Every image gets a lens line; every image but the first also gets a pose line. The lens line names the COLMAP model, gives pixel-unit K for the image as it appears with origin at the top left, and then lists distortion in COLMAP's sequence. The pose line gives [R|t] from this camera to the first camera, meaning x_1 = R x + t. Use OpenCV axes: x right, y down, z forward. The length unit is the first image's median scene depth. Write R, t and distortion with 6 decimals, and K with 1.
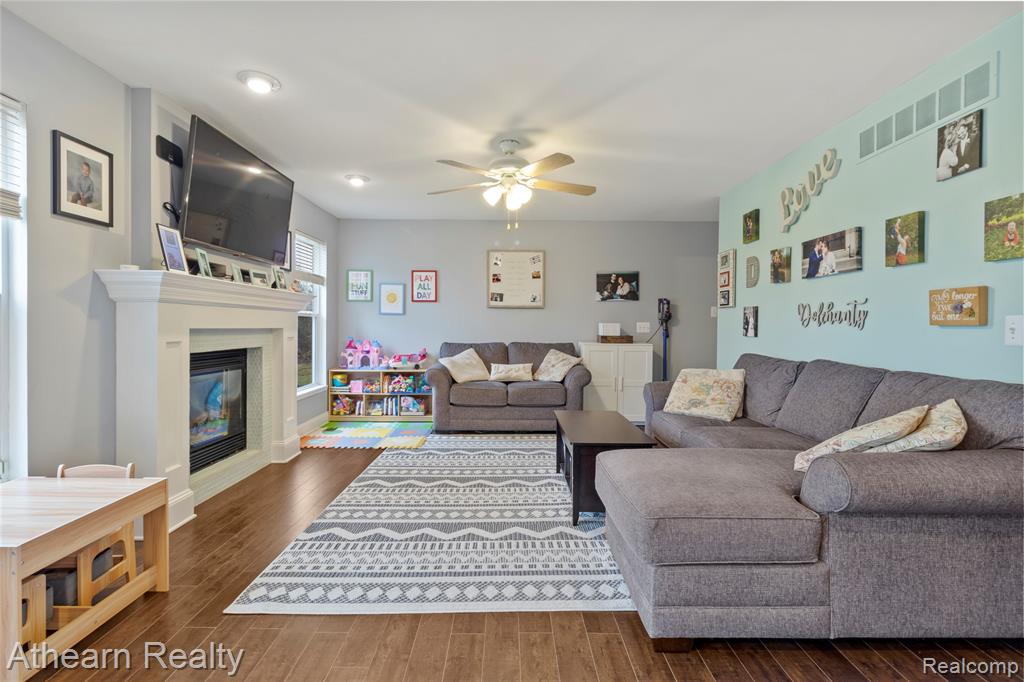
lens RADIAL K [[469.1, 0, 505.2], [0, 469.1, 332.3], [0, 0, 1]] dist [0.005153, -0.001863]
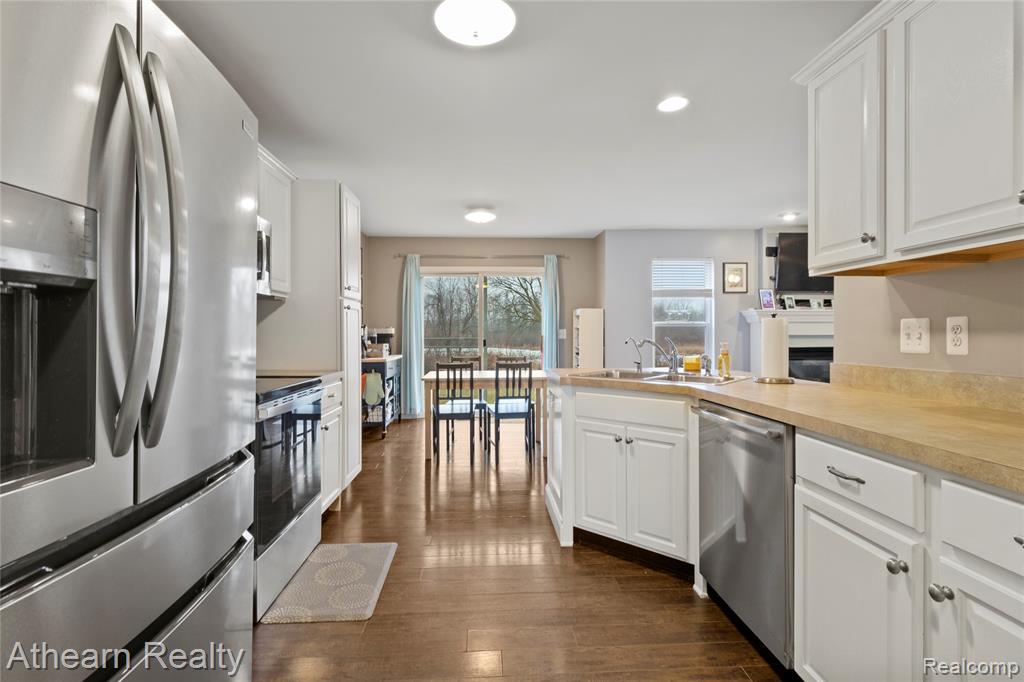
lens RADIAL K [[469.1, 0, 508.4], [0, 469.1, 335.9], [0, 0, 1]] dist [0.005153, -0.001863]
pose [[0.050173, -0.003984, -0.998733, 1.248339], [-0.007217, 0.999964, -0.004352, 0.013189], [0.998714, 0.007426, 0.050142, -0.281683]]
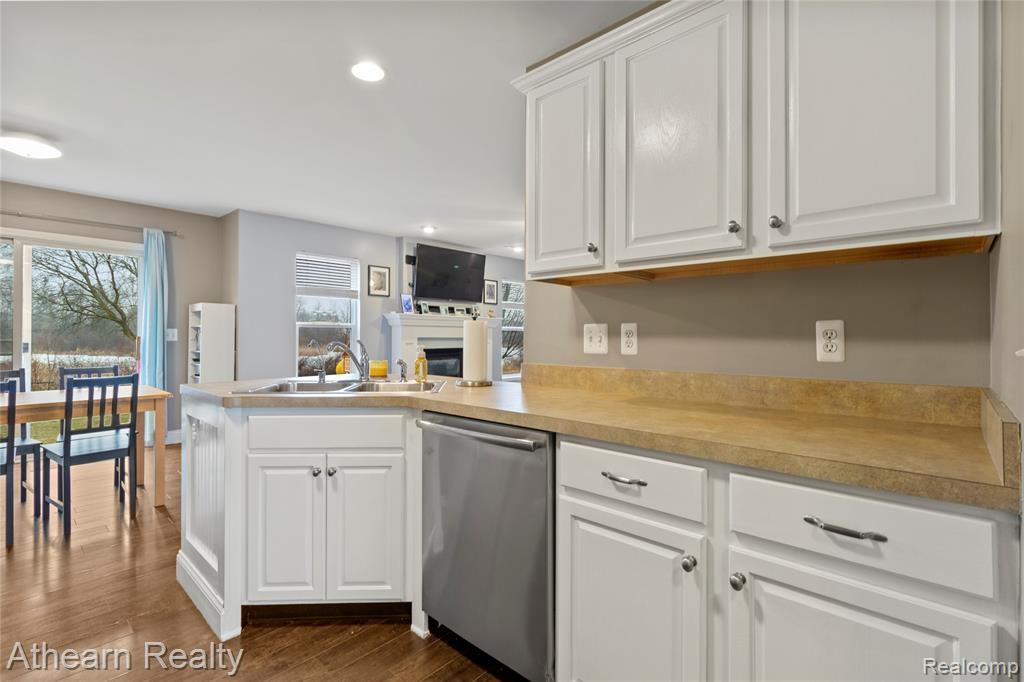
lens RADIAL K [[469.1, 0, 496.5], [0, 469.1, 334.9], [0, 0, 1]] dist [0.005153, -0.001863]
pose [[0.725580, -0.006472, -0.688108, 1.063317], [-0.006829, 0.999839, -0.016605, 0.013123], [0.688104, 0.016747, 0.725419, -0.337422]]
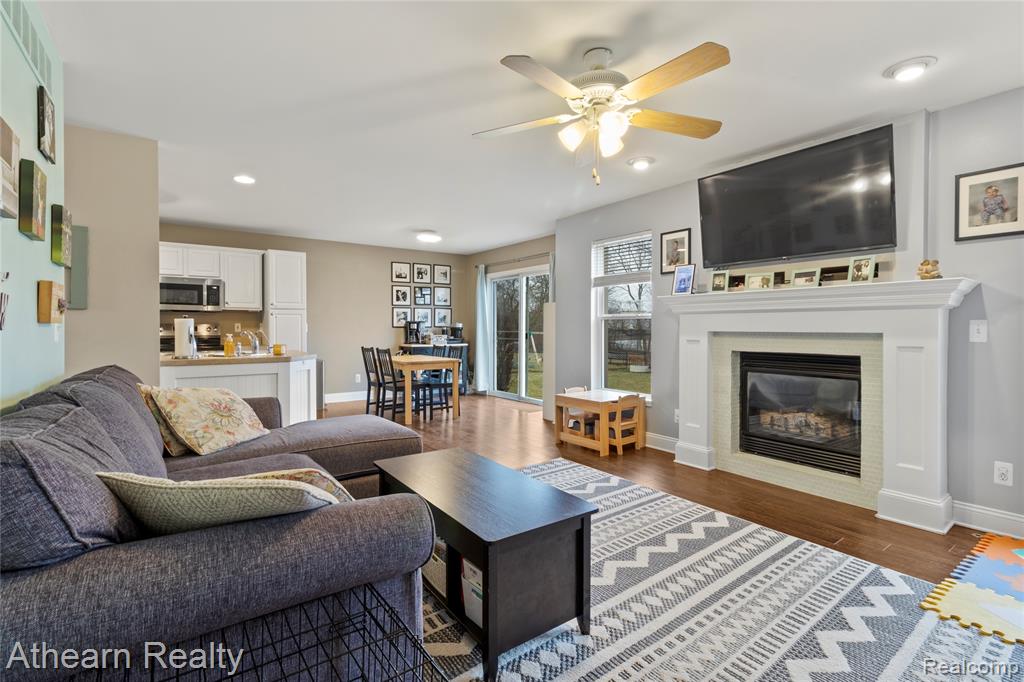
lens RADIAL K [[469.1, 0, 507.8], [0, 469.1, 334.6], [0, 0, 1]] dist [0.005153, -0.001863]
pose [[-0.808237, 0.000014, -0.588858, 0.569167], [-0.013955, 0.999719, 0.019177, -0.016177], [0.588692, 0.023717, -0.808009, 1.652722]]
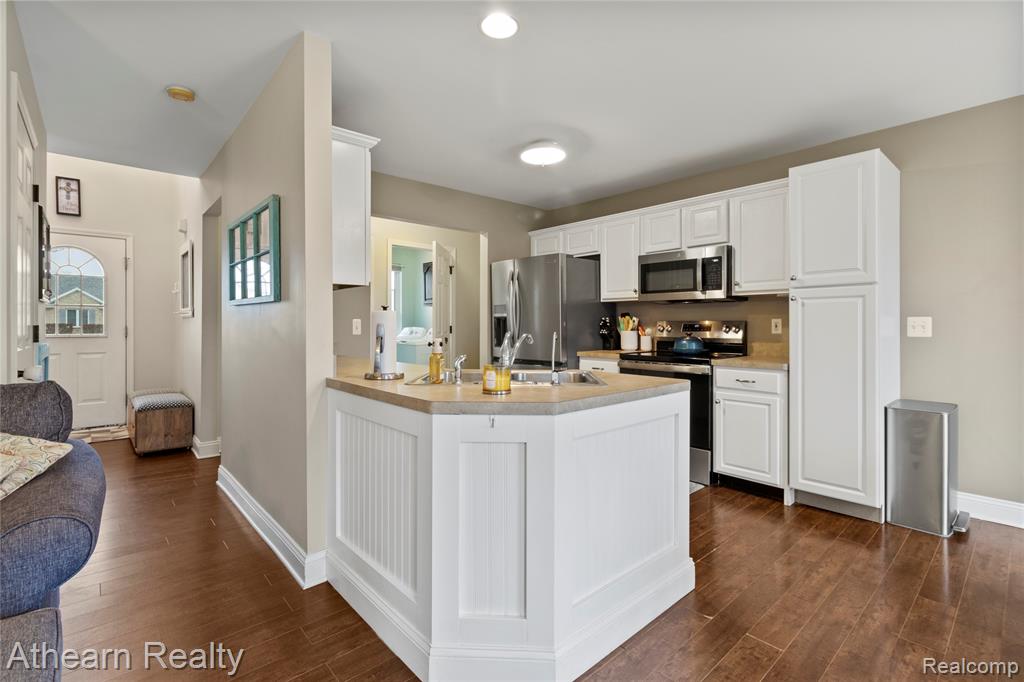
lens RADIAL K [[469.1, 0, 511.0], [0, 469.1, 325.9], [0, 0, 1]] dist [0.005153, -0.001863]
pose [[-0.670458, -0.009878, 0.741882, -0.138126], [0.001923, 0.999885, 0.015051, -0.010477], [-0.741945, 0.011518, -0.670362, 0.517893]]
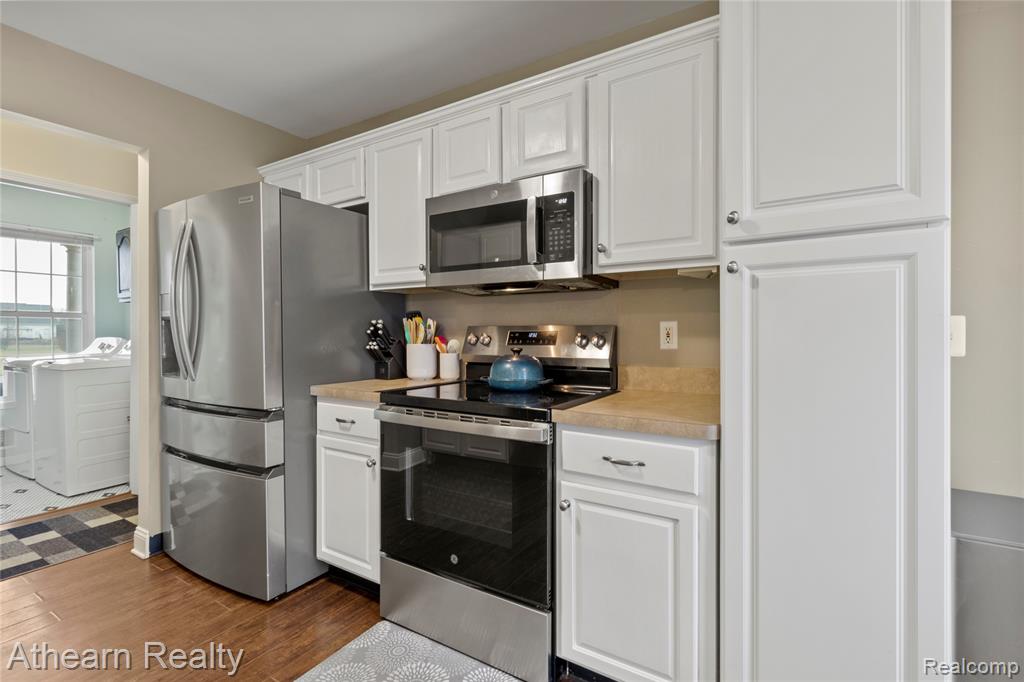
lens RADIAL K [[469.1, 0, 509.8], [0, 469.1, 335.9], [0, 0, 1]] dist [0.005153, -0.001863]
pose [[-0.848780, -0.009932, 0.528653, 0.145323], [-0.001950, 0.999876, 0.015654, 0.000854], [-0.528743, 0.012256, -0.848693, -0.137381]]
